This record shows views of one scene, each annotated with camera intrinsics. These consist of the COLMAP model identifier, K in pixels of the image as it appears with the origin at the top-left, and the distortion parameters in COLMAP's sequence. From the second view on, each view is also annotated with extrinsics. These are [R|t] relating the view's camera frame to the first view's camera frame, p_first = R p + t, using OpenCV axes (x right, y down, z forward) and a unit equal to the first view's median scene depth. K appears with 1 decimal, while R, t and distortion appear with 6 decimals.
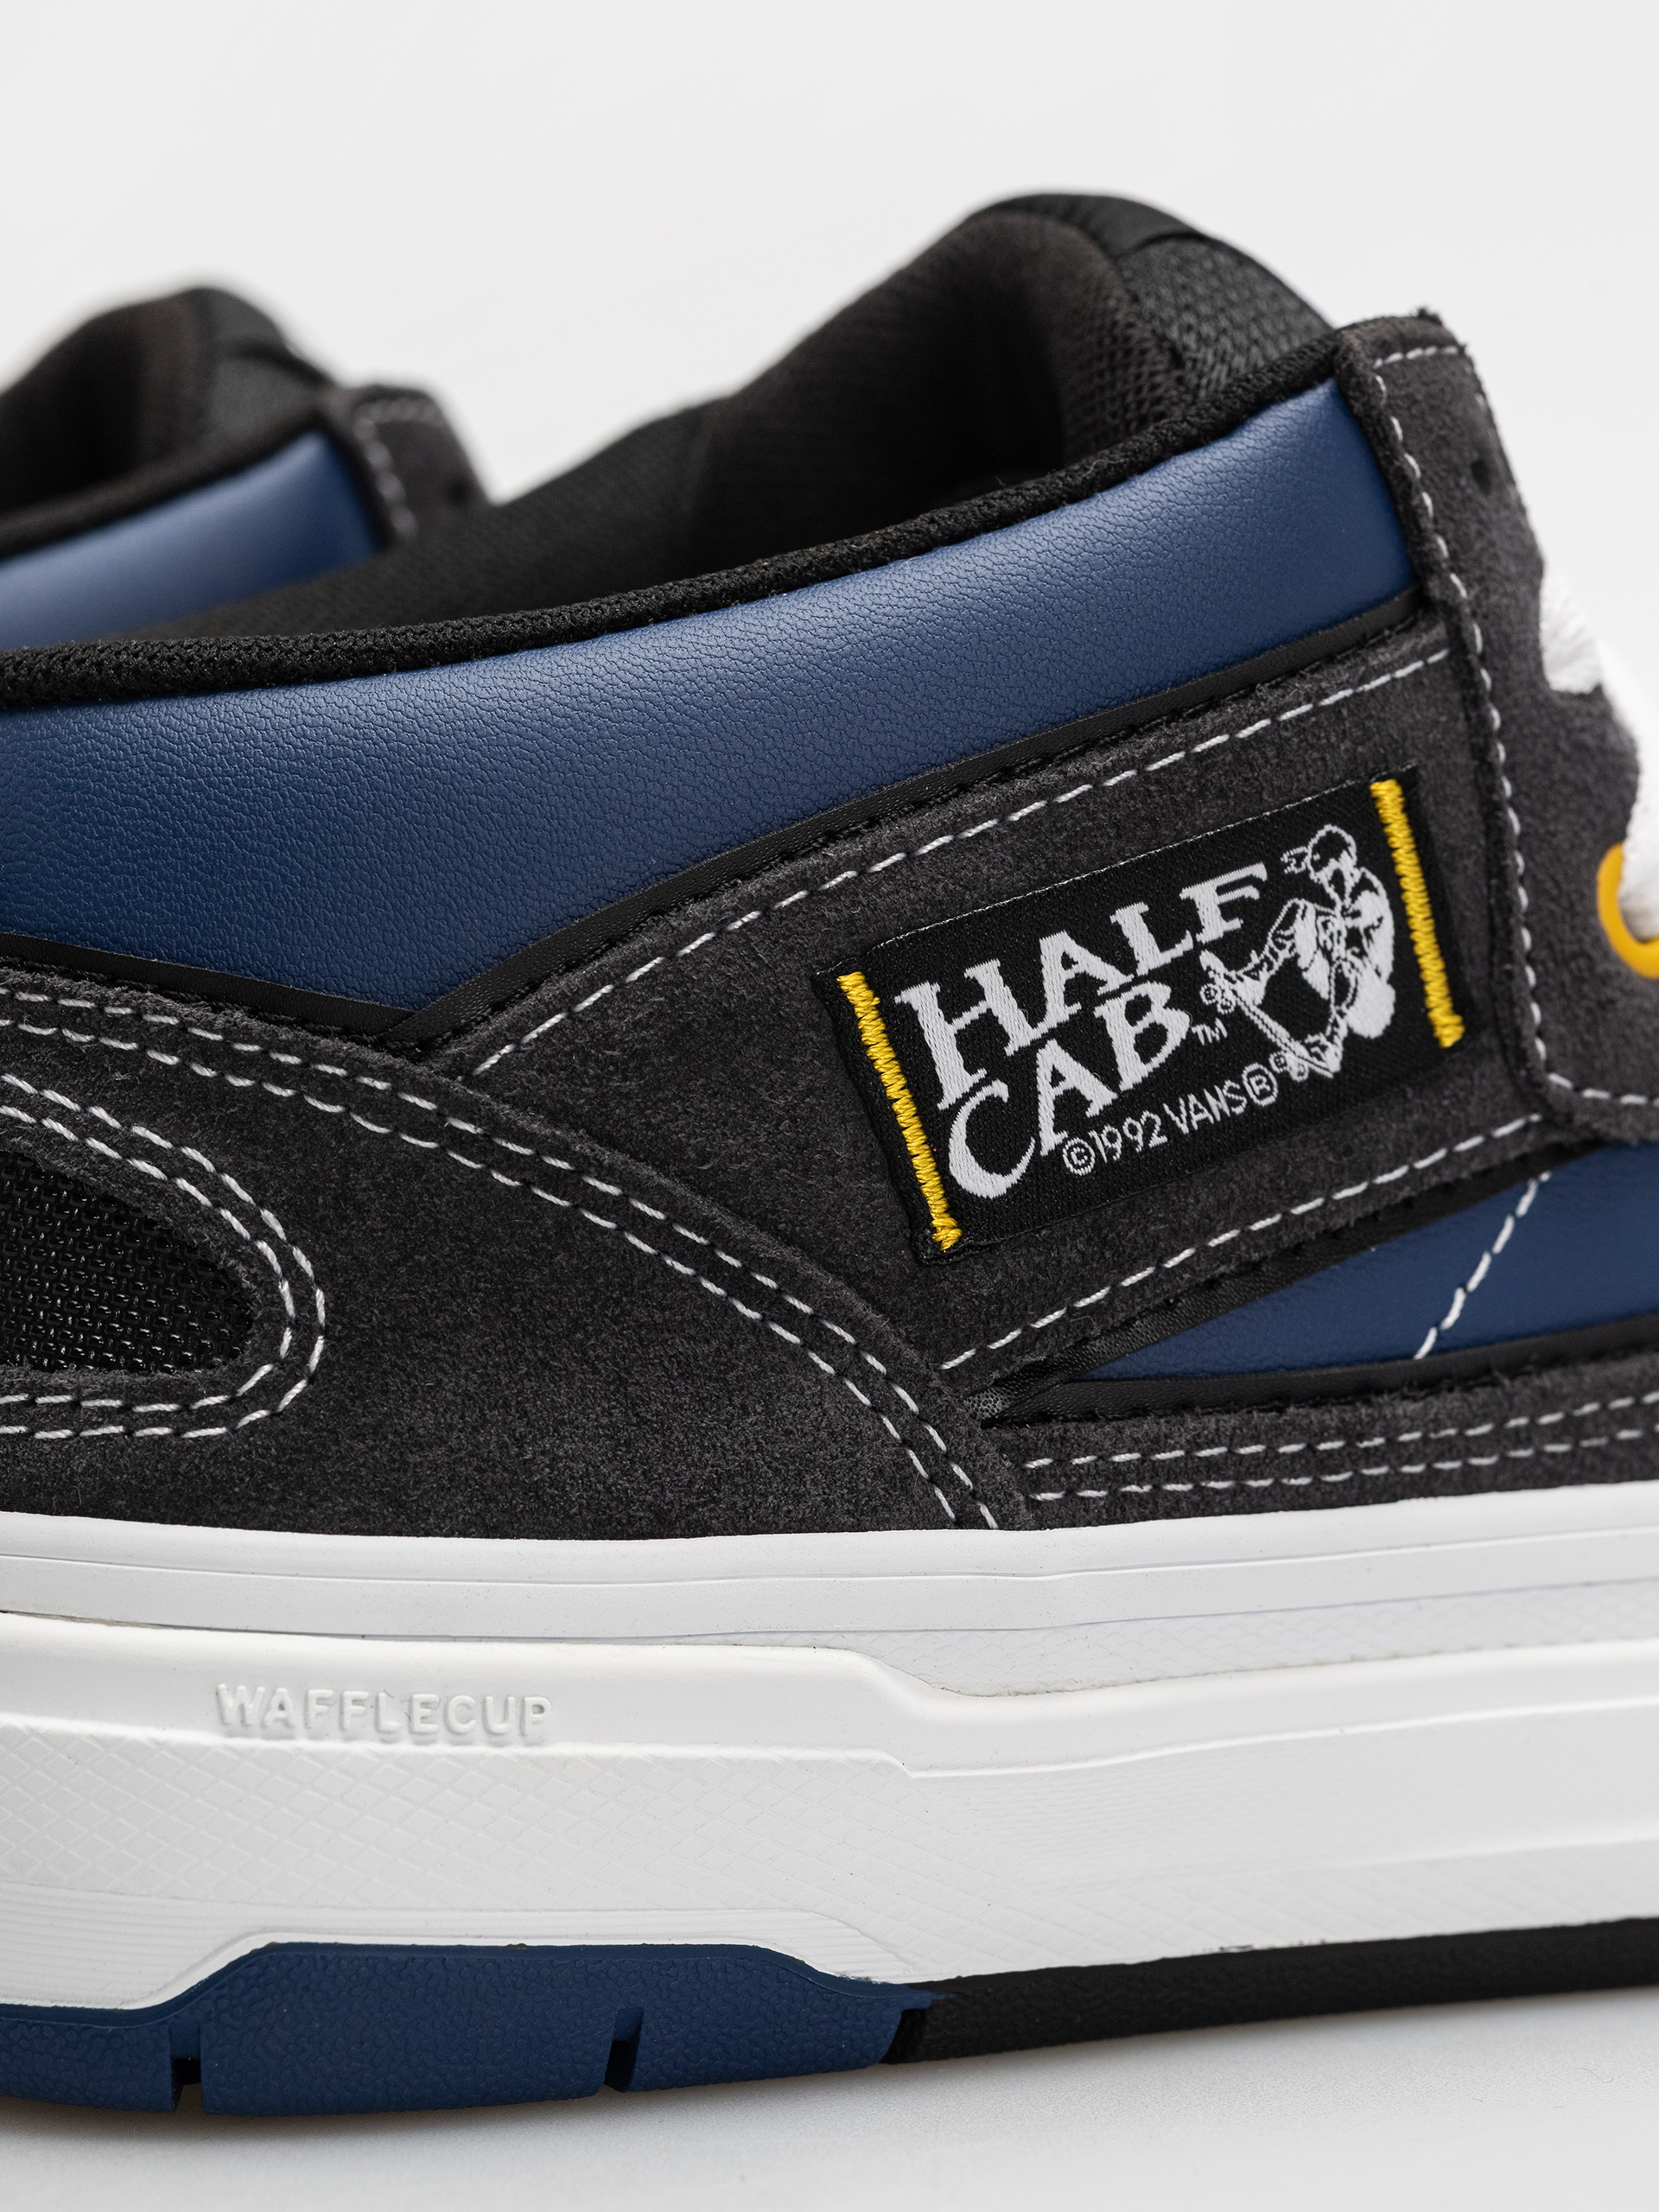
lens RADIAL K [[5758.1, 0, 829.5], [0, 5758.1, 1106.0], [0, 0, 1]] dist [0.177962, 0.116434]
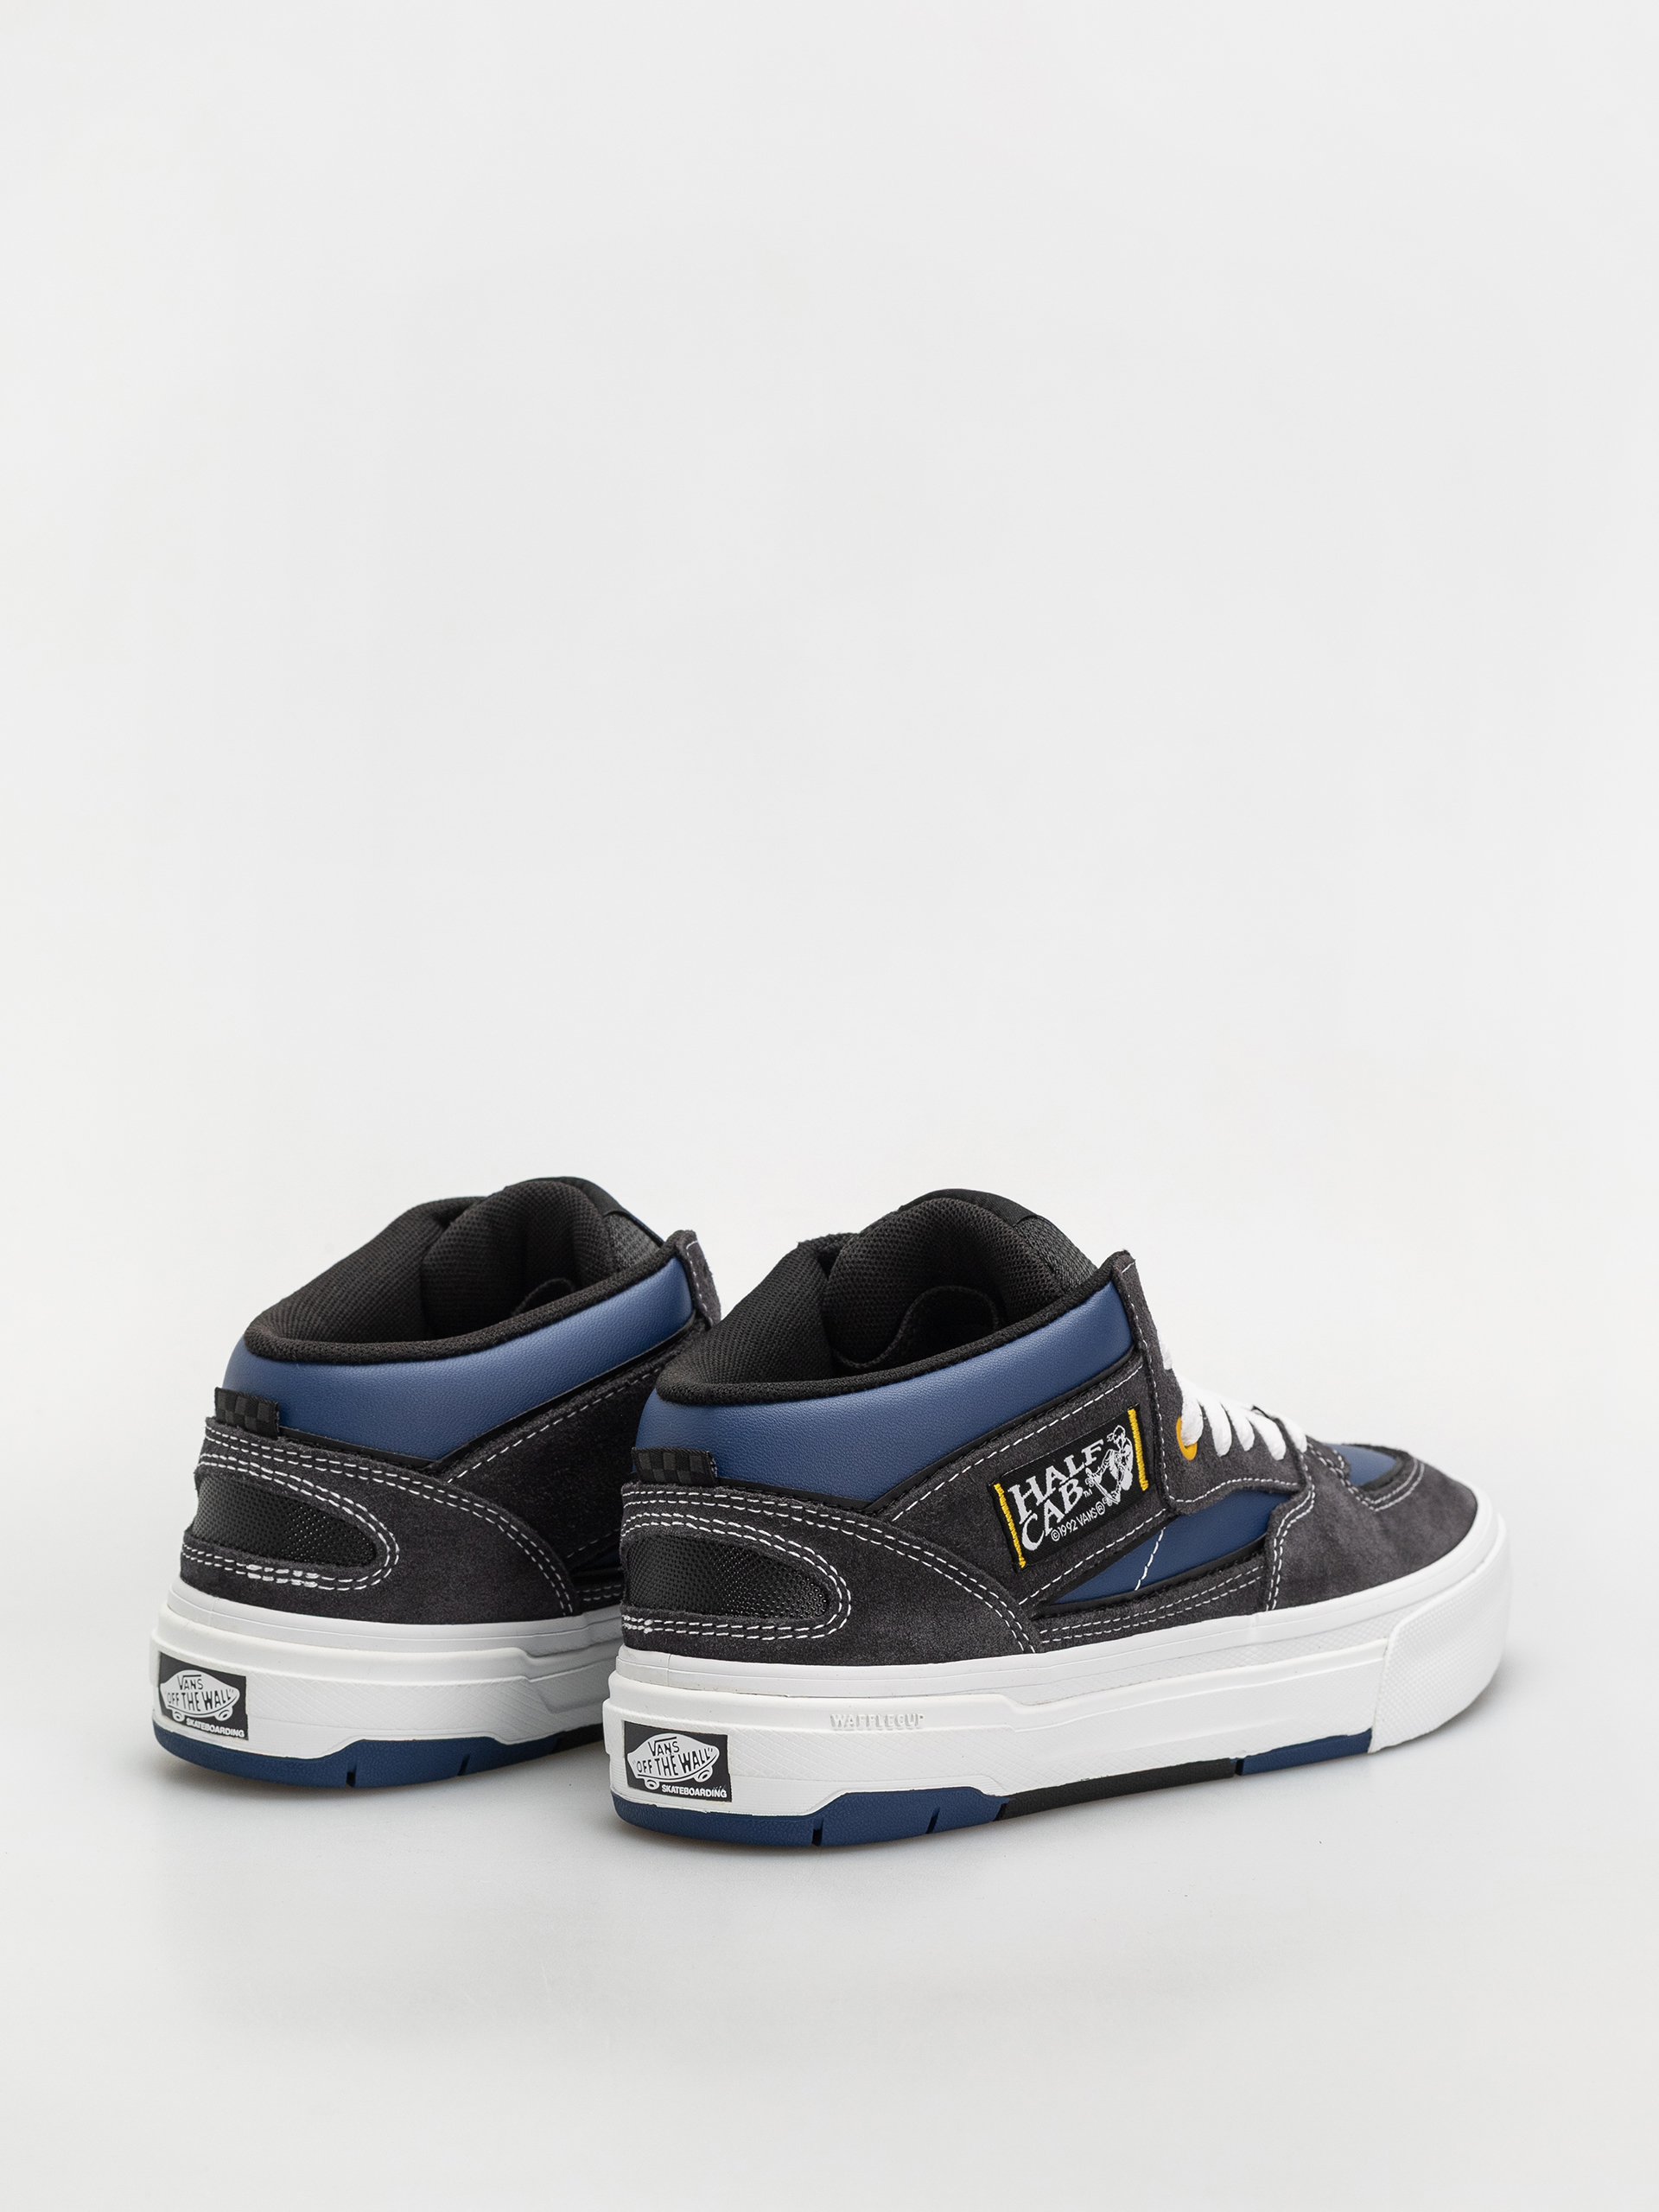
lens RADIAL K [[5758.1, 0, 829.5], [0, 5758.1, 1106.0], [0, 0, 1]] dist [0.177962, 0.116434]
pose [[0.951865, -0.019487, 0.305899, -1.051047], [0.014870, 0.999738, 0.017419, -0.287272], [-0.306158, -0.012032, 0.951905, -2.006703]]
